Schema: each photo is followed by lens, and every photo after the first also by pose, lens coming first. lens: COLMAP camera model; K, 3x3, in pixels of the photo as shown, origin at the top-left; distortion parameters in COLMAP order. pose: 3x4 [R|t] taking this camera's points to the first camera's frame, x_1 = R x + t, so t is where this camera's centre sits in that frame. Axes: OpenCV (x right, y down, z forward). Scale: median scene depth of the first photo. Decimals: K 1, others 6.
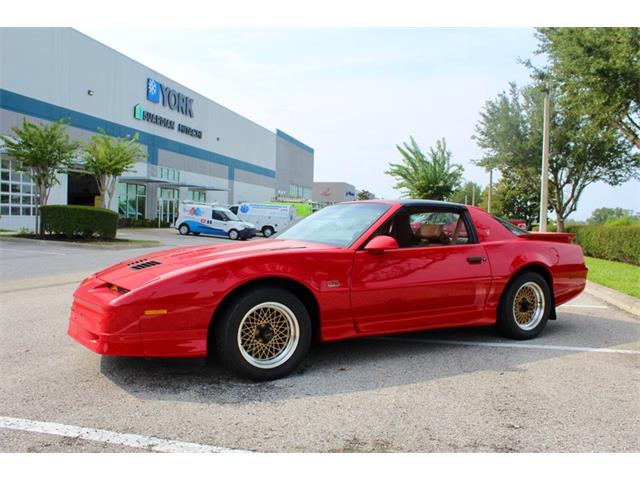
lens RADIAL K [[539.4, 0, 320.0], [0, 539.4, 240.0], [0, 0, 1]] dist [-0.170410, 0.156699]
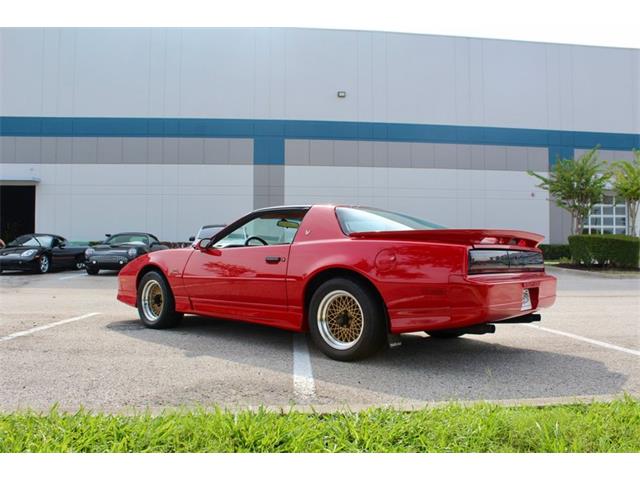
lens RADIAL K [[539.4, 0, 320.0], [0, 539.4, 240.0], [0, 0, 1]] dist [-0.170410, 0.156699]
pose [[0.332624, -0.038792, -0.942261, 0.183462], [-0.029081, 0.998257, -0.051363, 0.007089], [0.942611, 0.044487, 0.330916, 0.107218]]
